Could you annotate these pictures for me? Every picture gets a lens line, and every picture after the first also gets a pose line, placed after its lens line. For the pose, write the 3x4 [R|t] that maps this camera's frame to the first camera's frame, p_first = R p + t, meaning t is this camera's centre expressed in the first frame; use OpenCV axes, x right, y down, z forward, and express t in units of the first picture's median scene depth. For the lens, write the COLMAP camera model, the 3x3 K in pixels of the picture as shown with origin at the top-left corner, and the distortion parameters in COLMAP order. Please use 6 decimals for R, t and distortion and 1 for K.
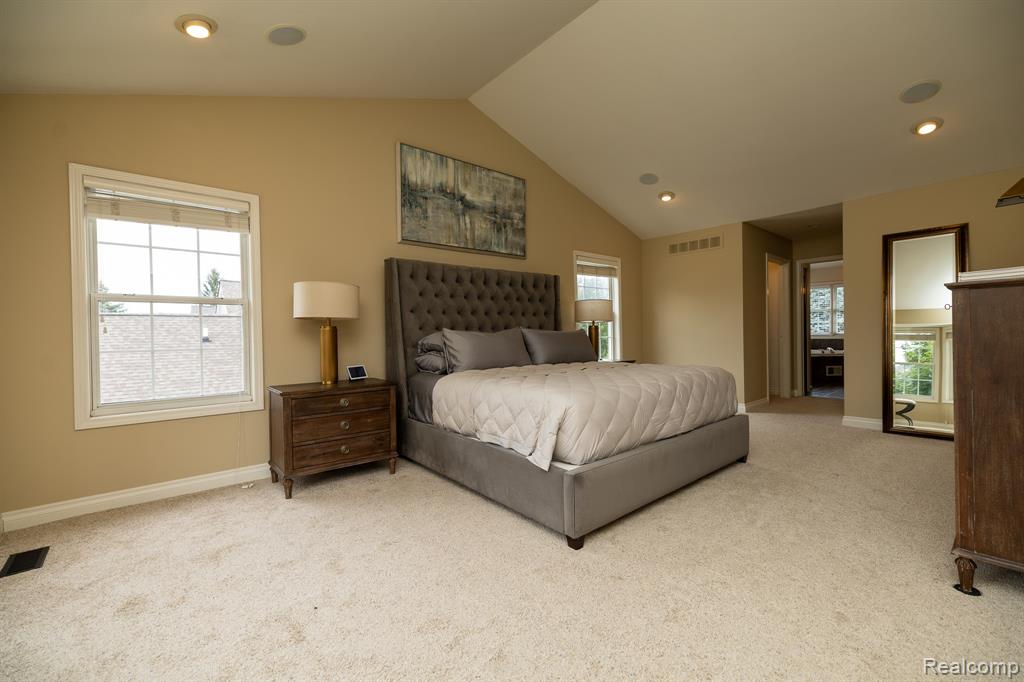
lens RADIAL K [[428.6, 0, 490.5], [0, 428.6, 341.0], [0, 0, 1]] dist [-0.000482, 0.000312]
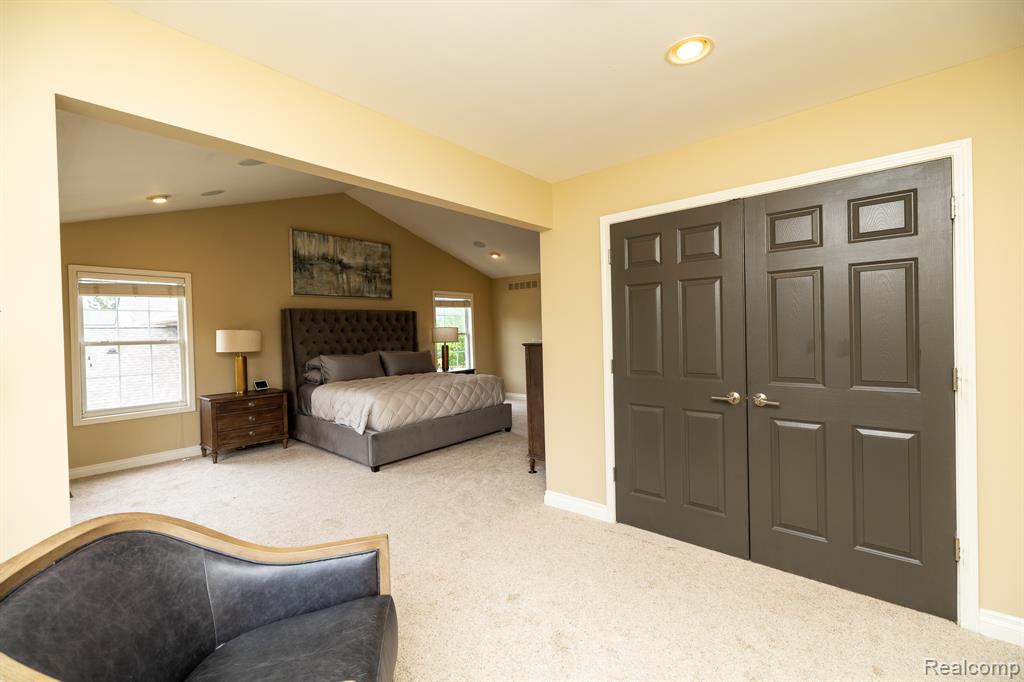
lens RADIAL K [[428.6, 0, 495.1], [0, 428.6, 339.4], [0, 0, 1]] dist [-0.000482, 0.000312]
pose [[0.985430, -0.011210, 0.169710, 0.212266], [0.012167, 0.999915, -0.004598, -0.060502], [-0.169645, 0.006595, 0.985483, -0.545015]]
